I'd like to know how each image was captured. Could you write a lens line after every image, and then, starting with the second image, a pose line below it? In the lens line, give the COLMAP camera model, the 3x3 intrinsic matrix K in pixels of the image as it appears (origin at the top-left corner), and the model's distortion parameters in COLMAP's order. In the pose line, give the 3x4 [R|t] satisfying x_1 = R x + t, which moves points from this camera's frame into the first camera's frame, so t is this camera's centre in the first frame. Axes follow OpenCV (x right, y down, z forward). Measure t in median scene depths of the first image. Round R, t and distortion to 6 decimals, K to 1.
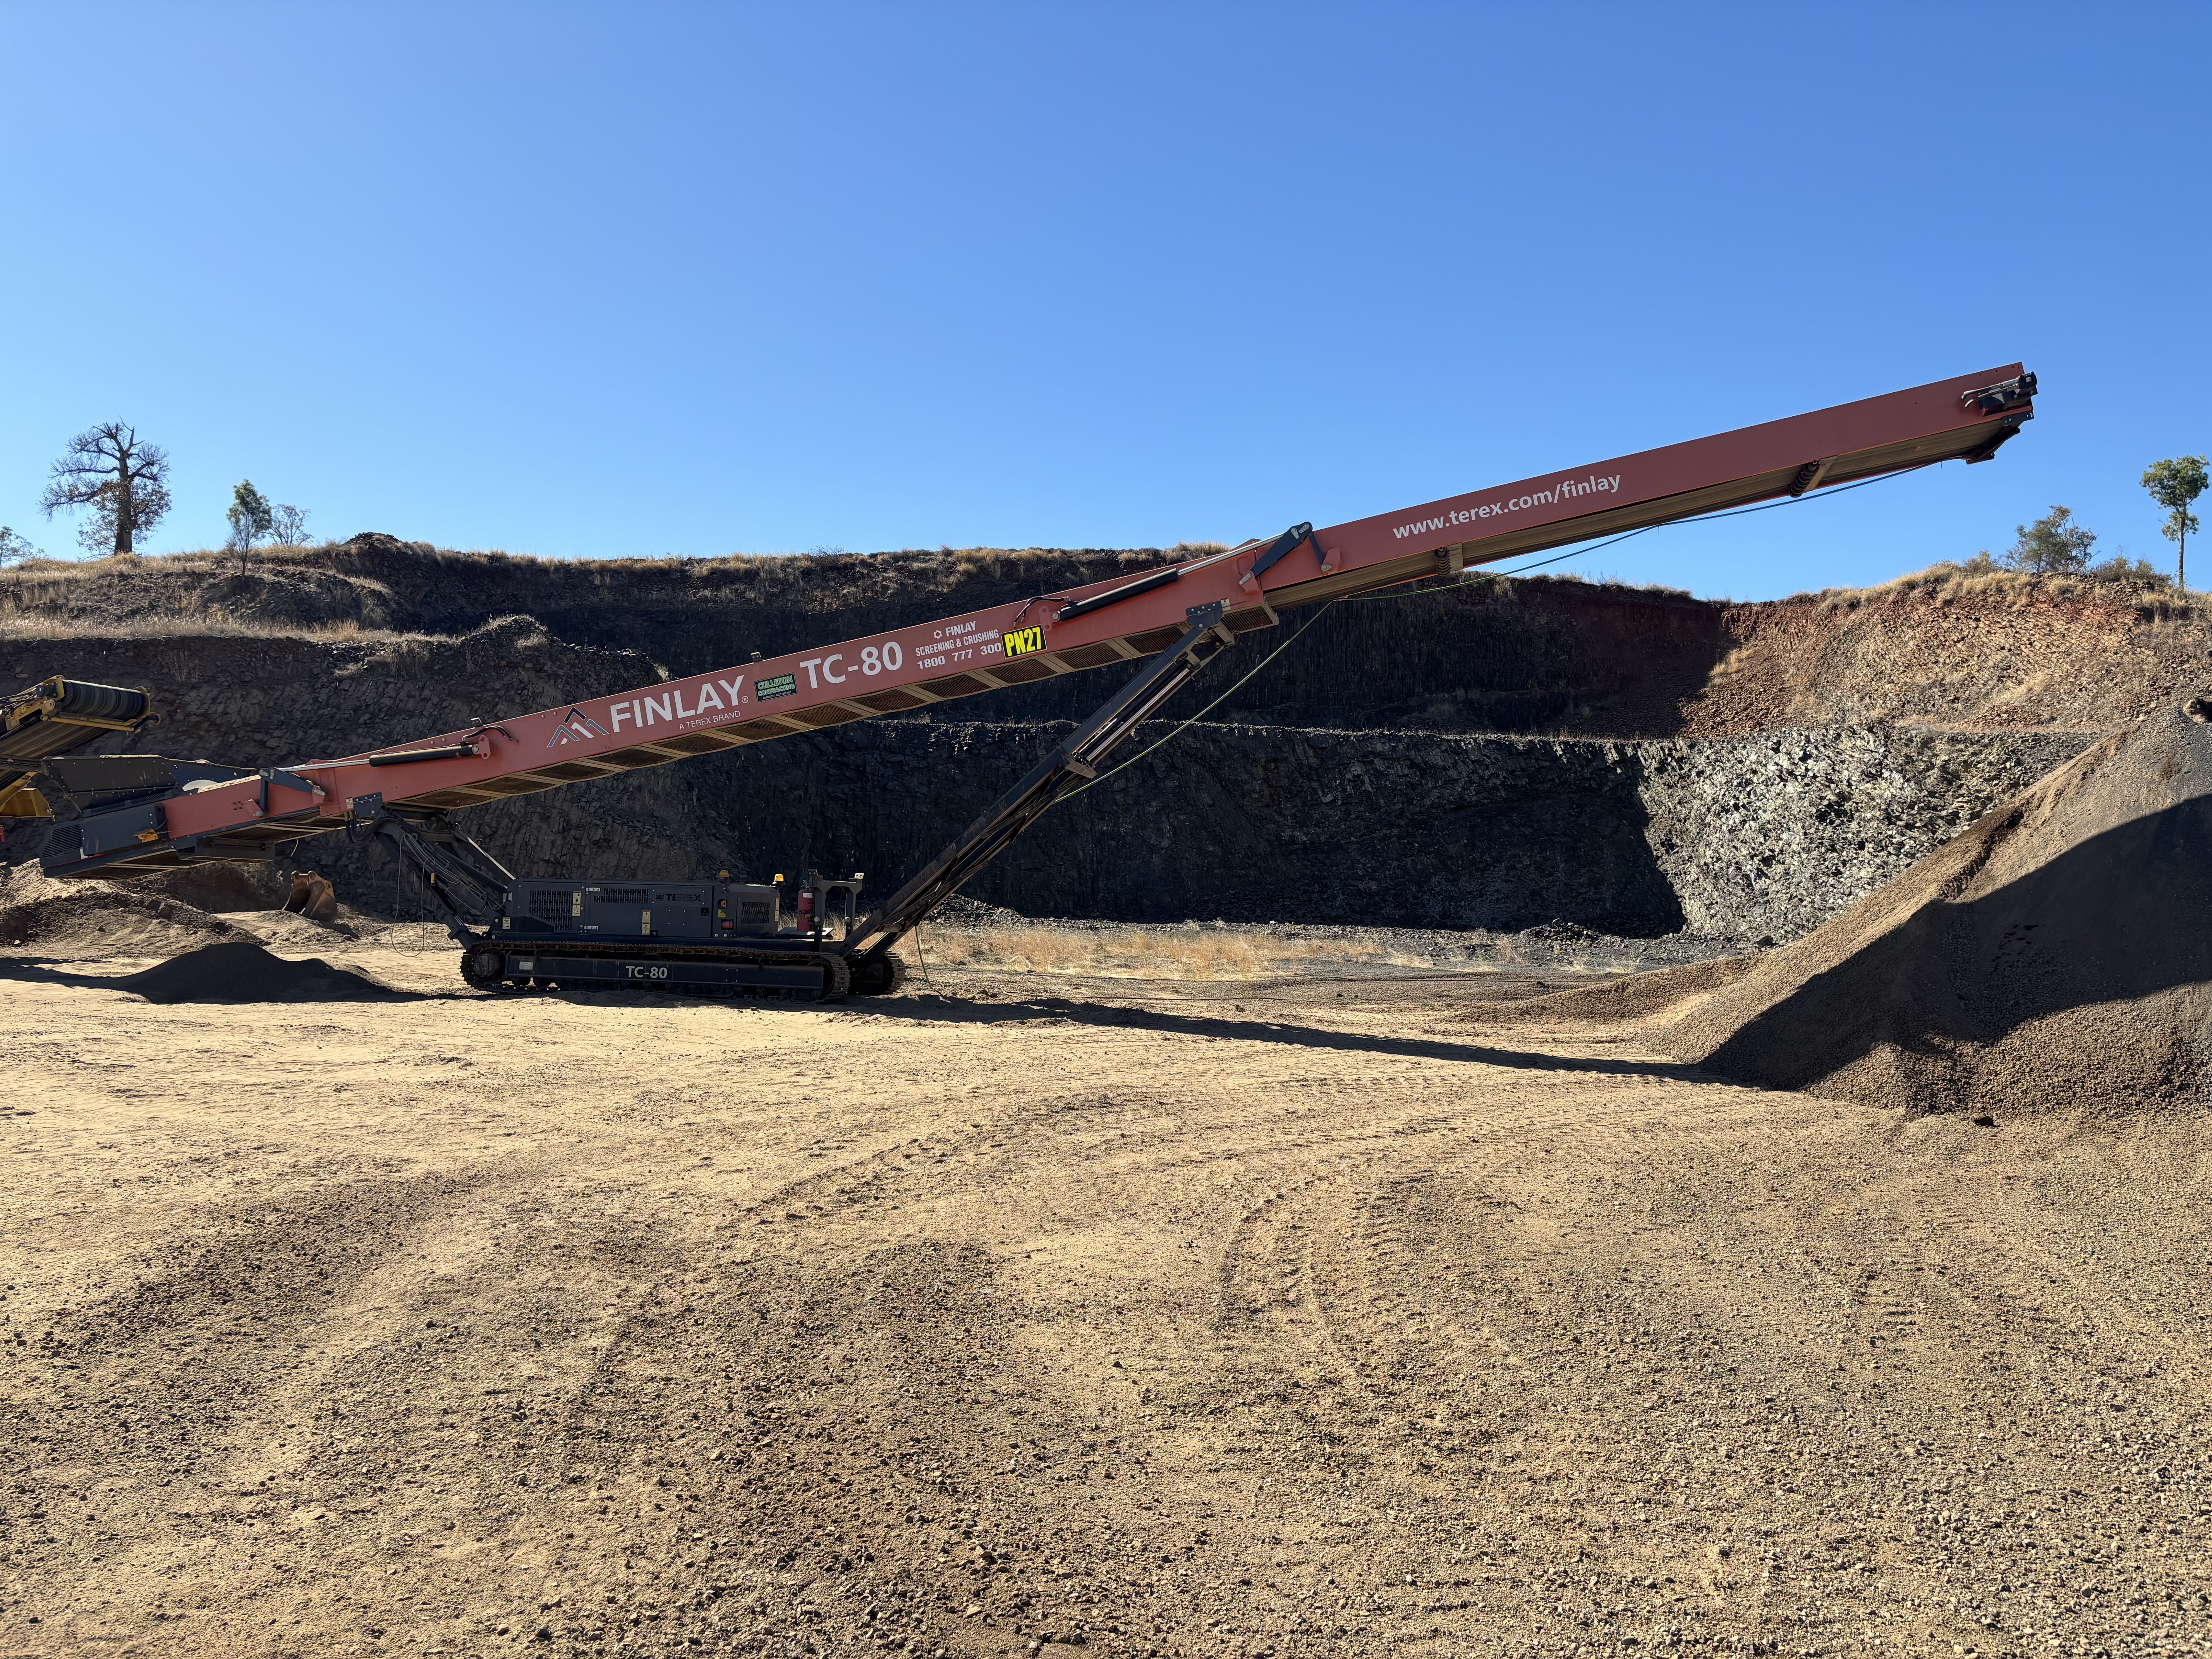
lens RADIAL K [[1664.3, 0, 1121.8], [0, 1664.3, 827.7], [0, 0, 1]] dist [0.052650, -0.056281]
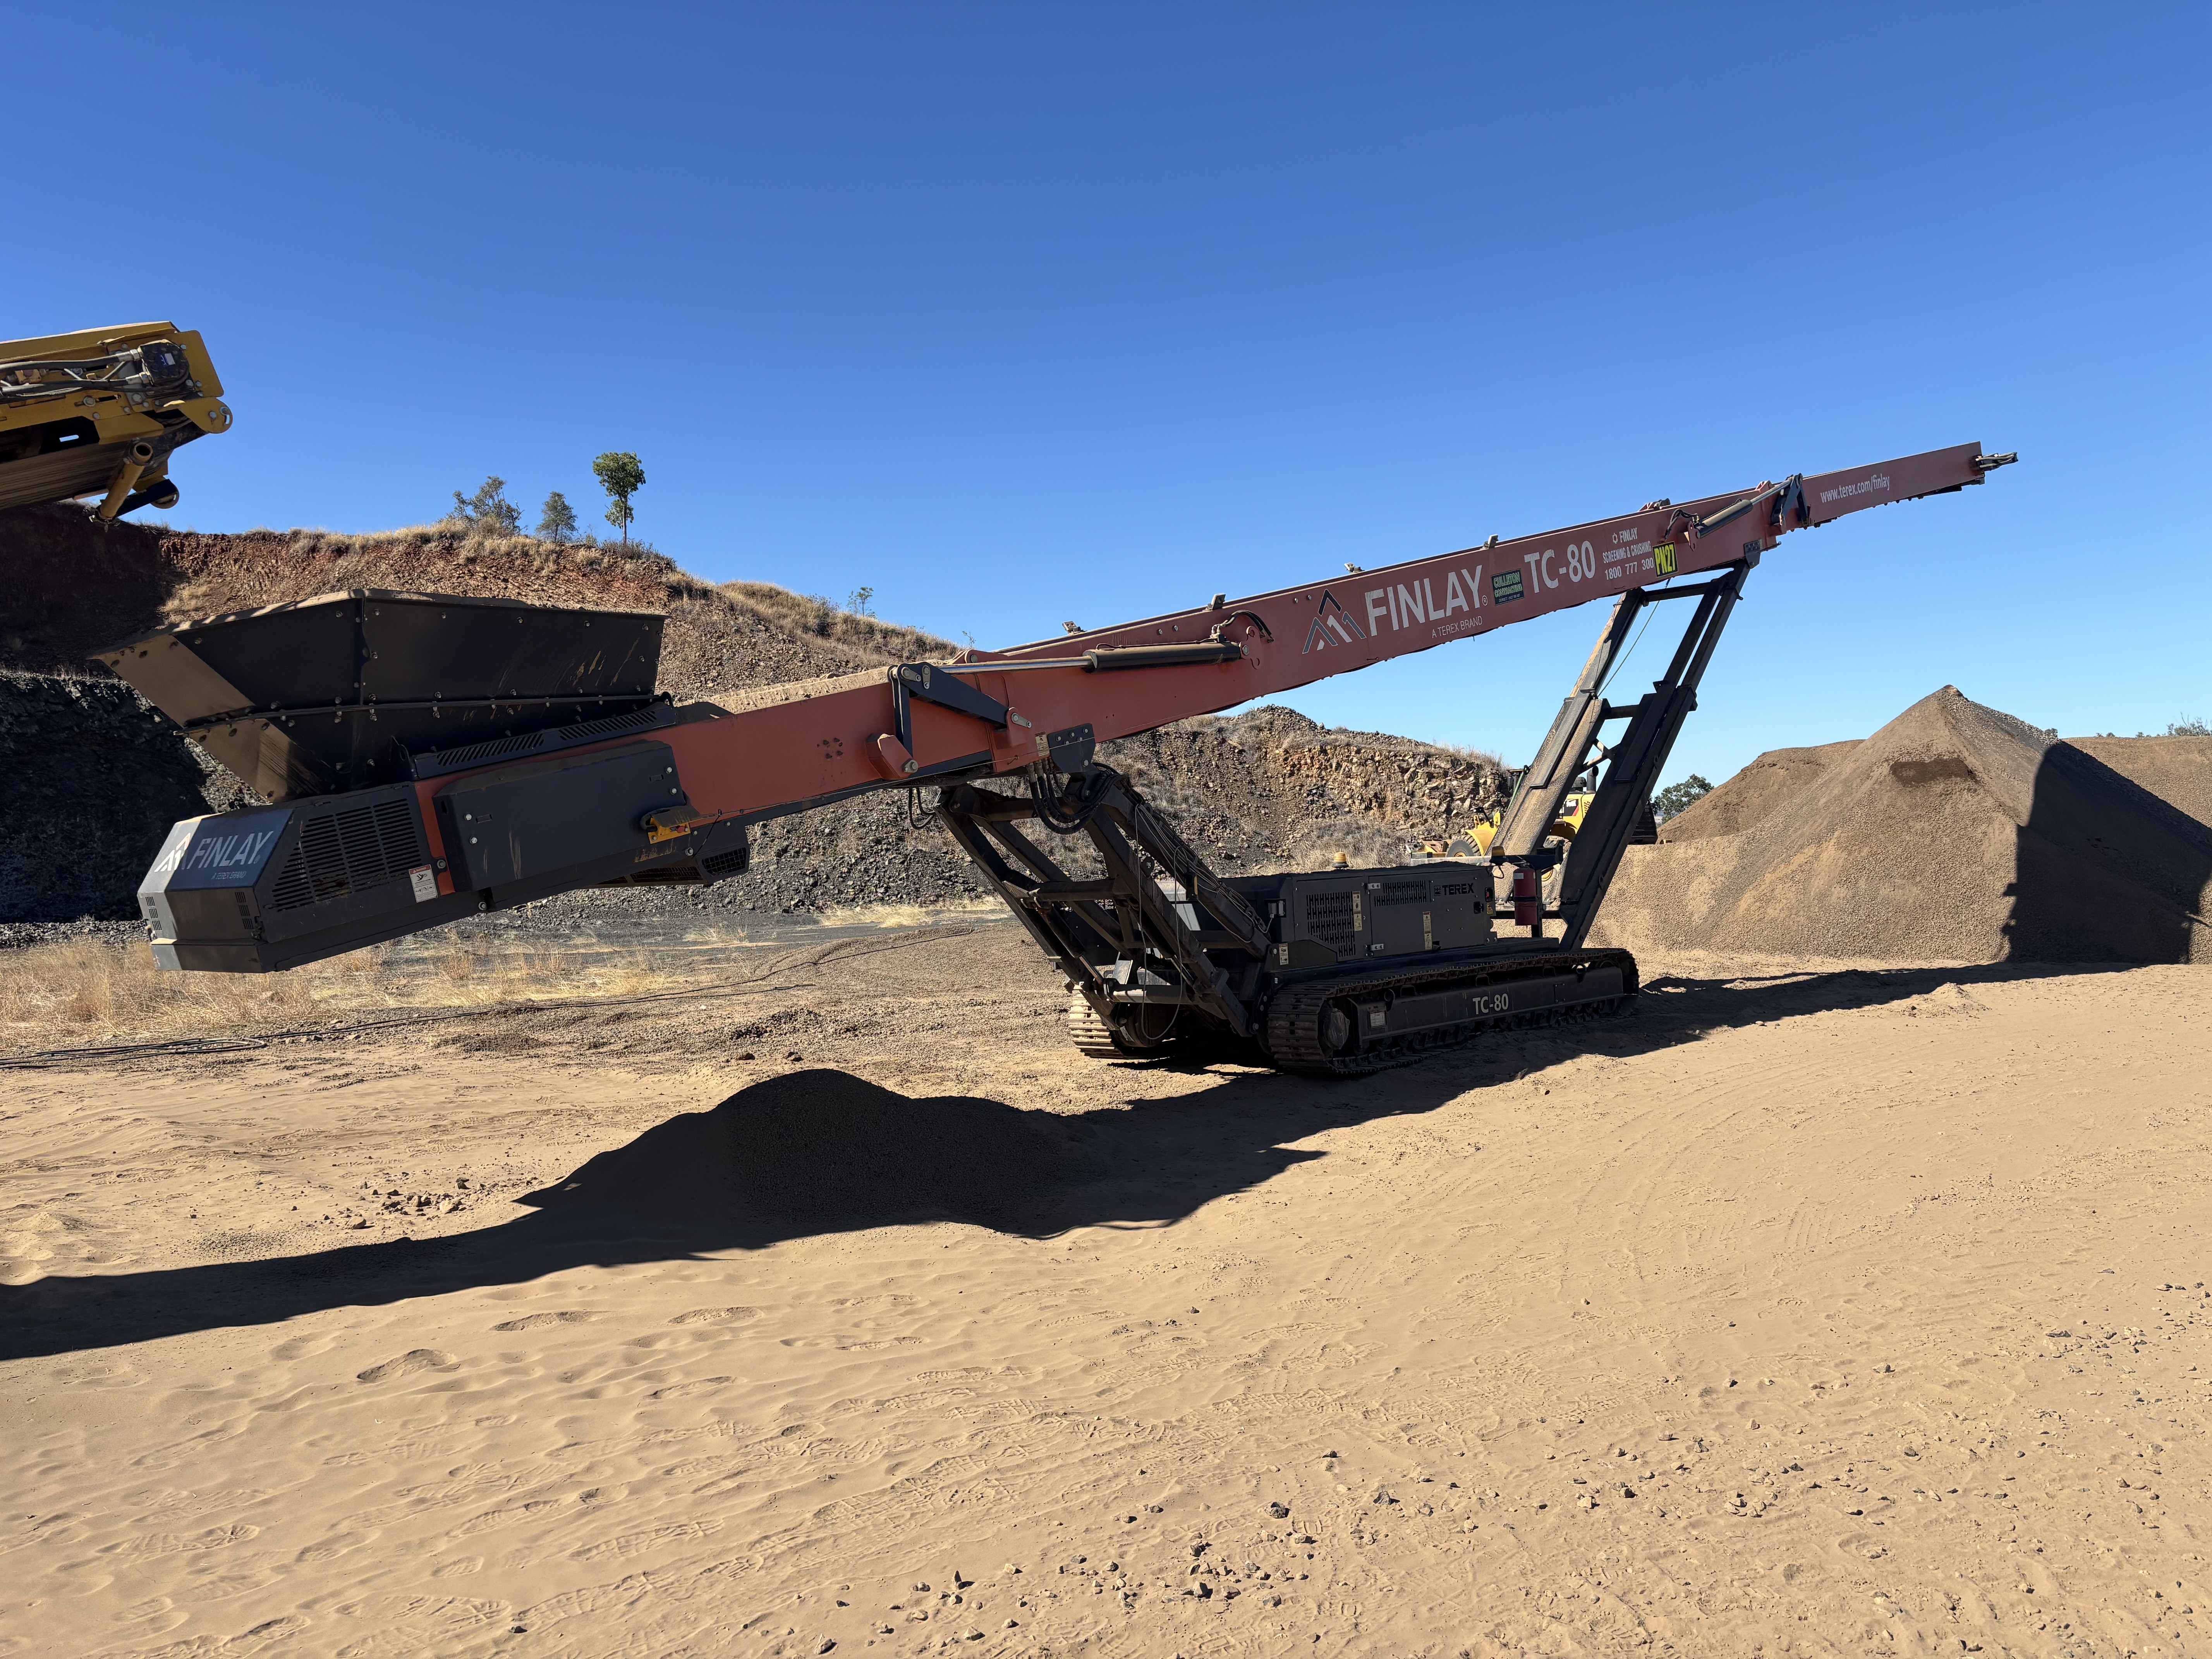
lens RADIAL K [[1664.3, 0, 1091.0], [0, 1664.3, 846.1], [0, 0, 1]] dist [0.052650, -0.056281]
pose [[0.527820, -0.042174, 0.848308, -0.218226], [0.011062, 0.999023, 0.042785, -0.001458], [-0.849284, -0.013199, 0.527771, 0.185326]]
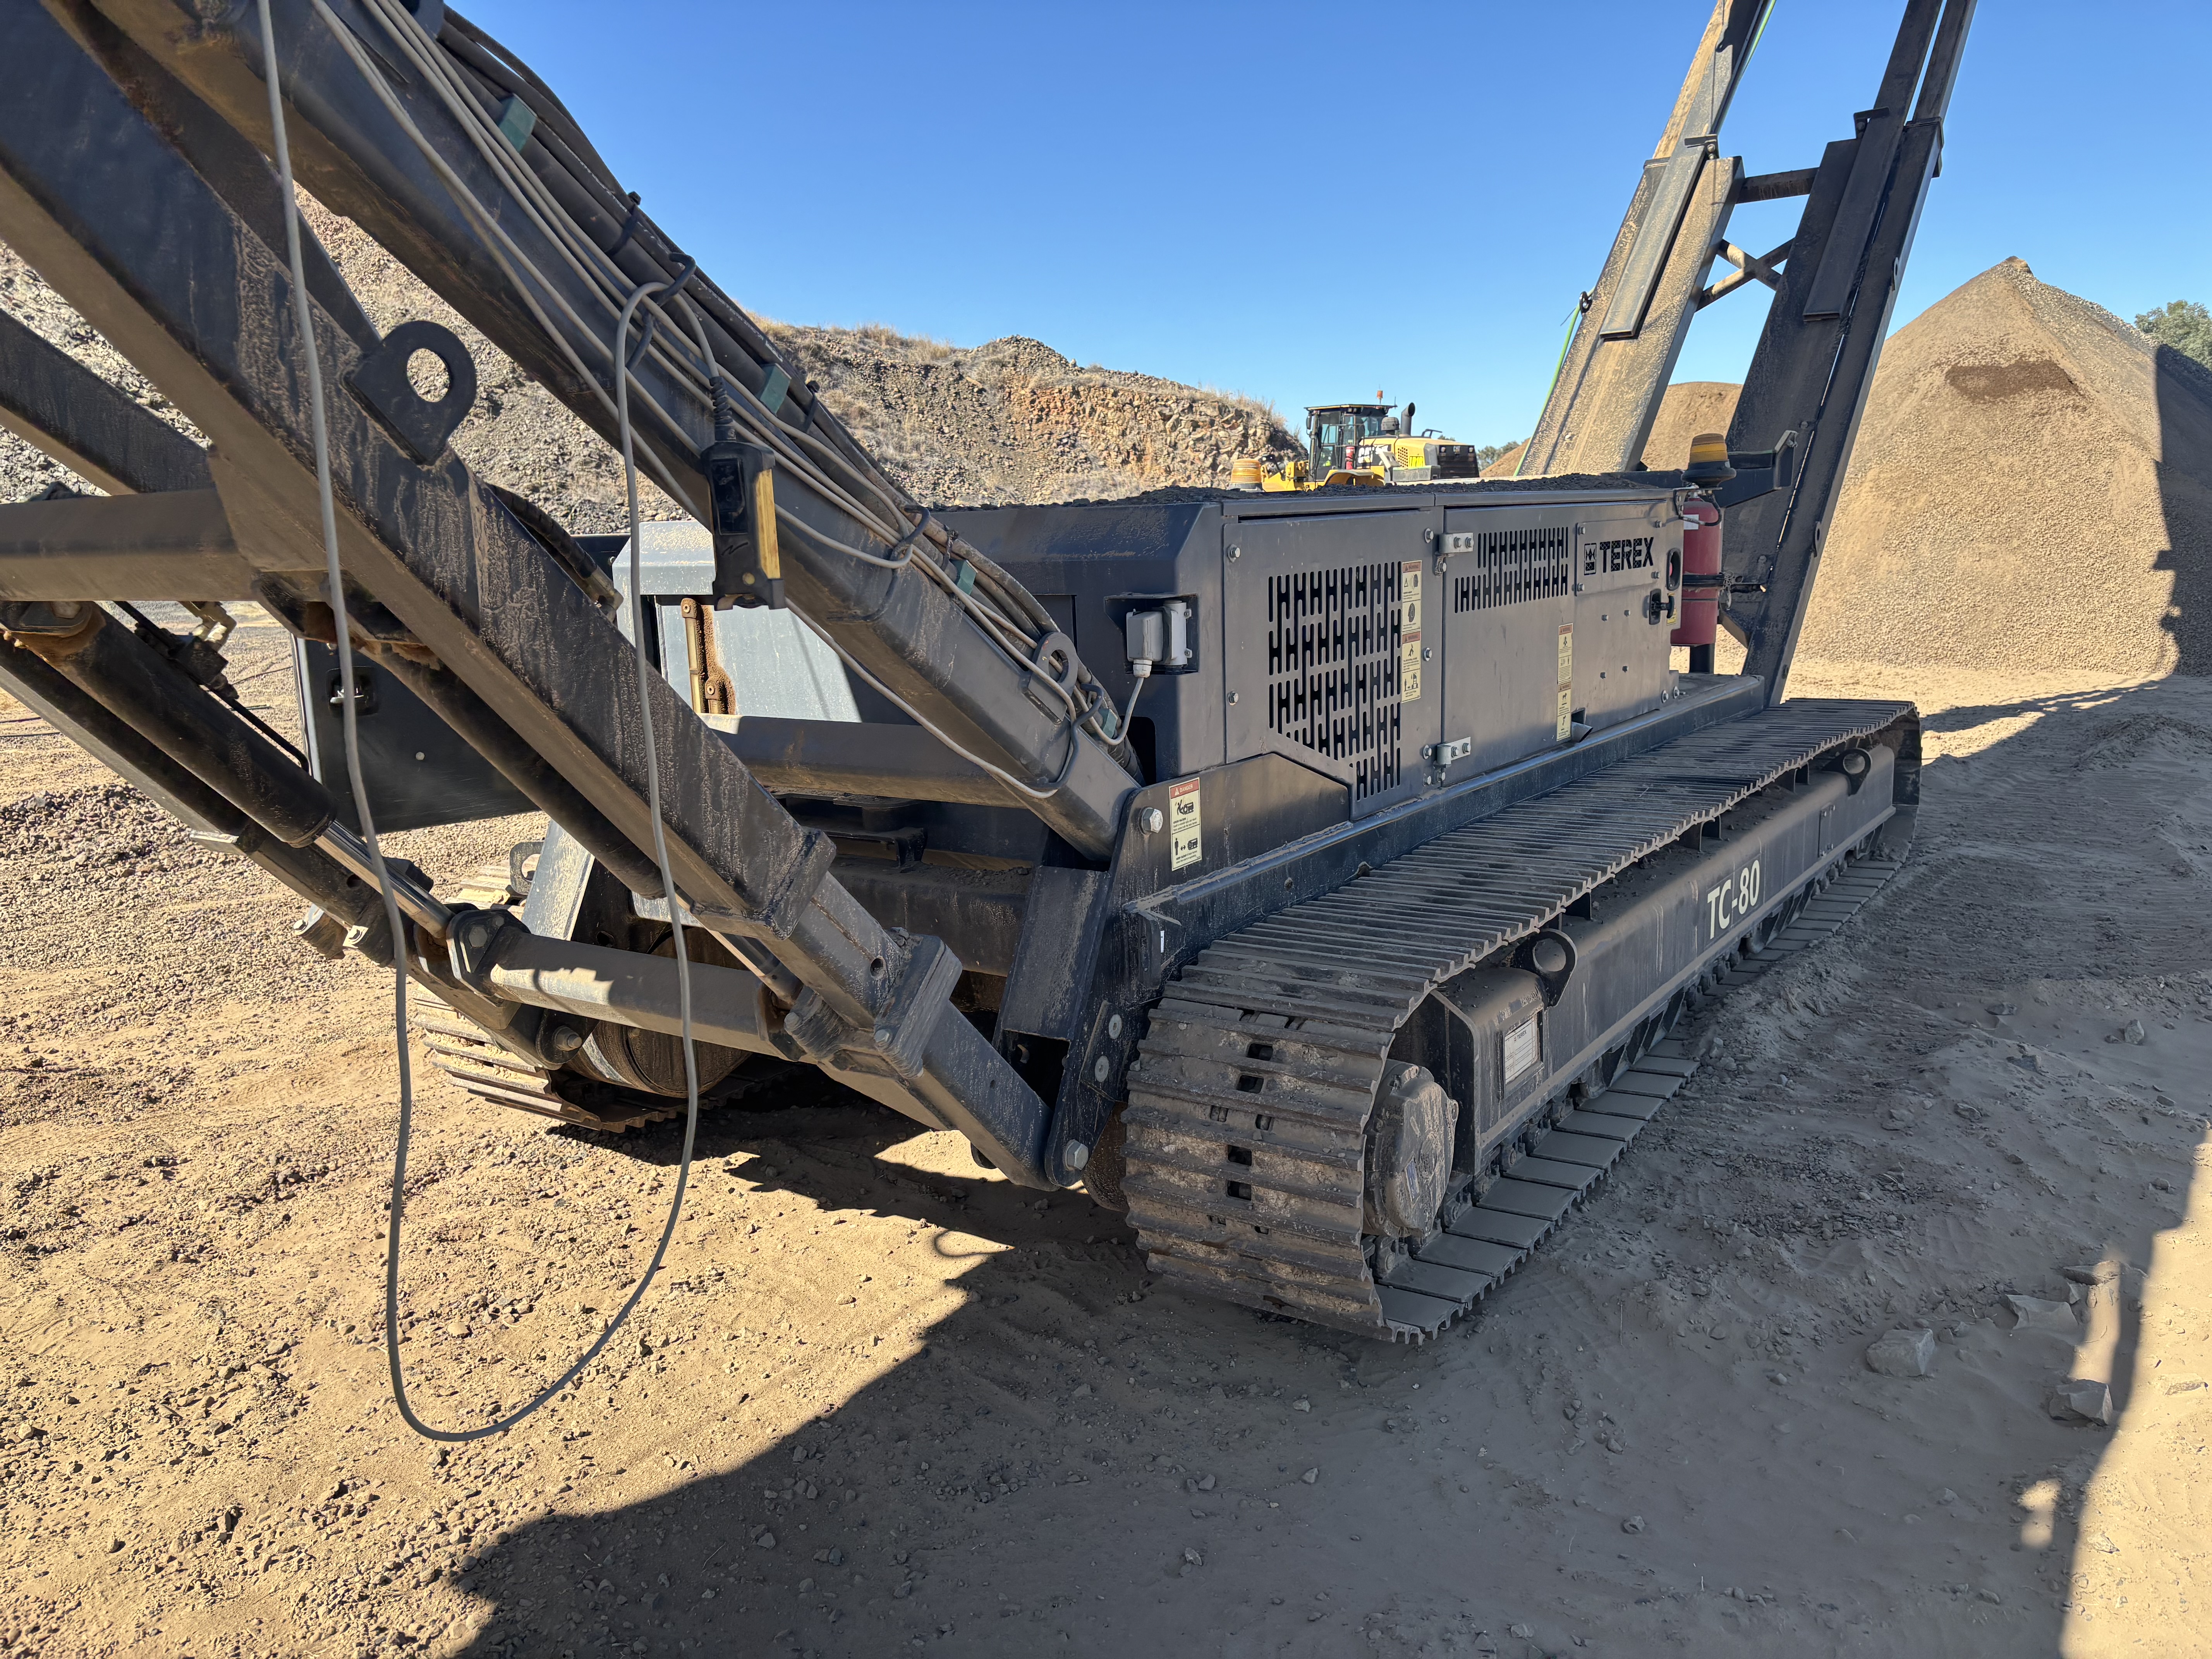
lens RADIAL K [[1664.3, 0, 1116.5], [0, 1664.3, 841.3], [0, 0, 1]] dist [0.052650, -0.056281]
pose [[0.377451, -0.216366, 0.900398, -0.121602], [-0.009148, 0.971402, 0.237264, 0.006158], [-0.925984, -0.097792, 0.364677, 0.234672]]
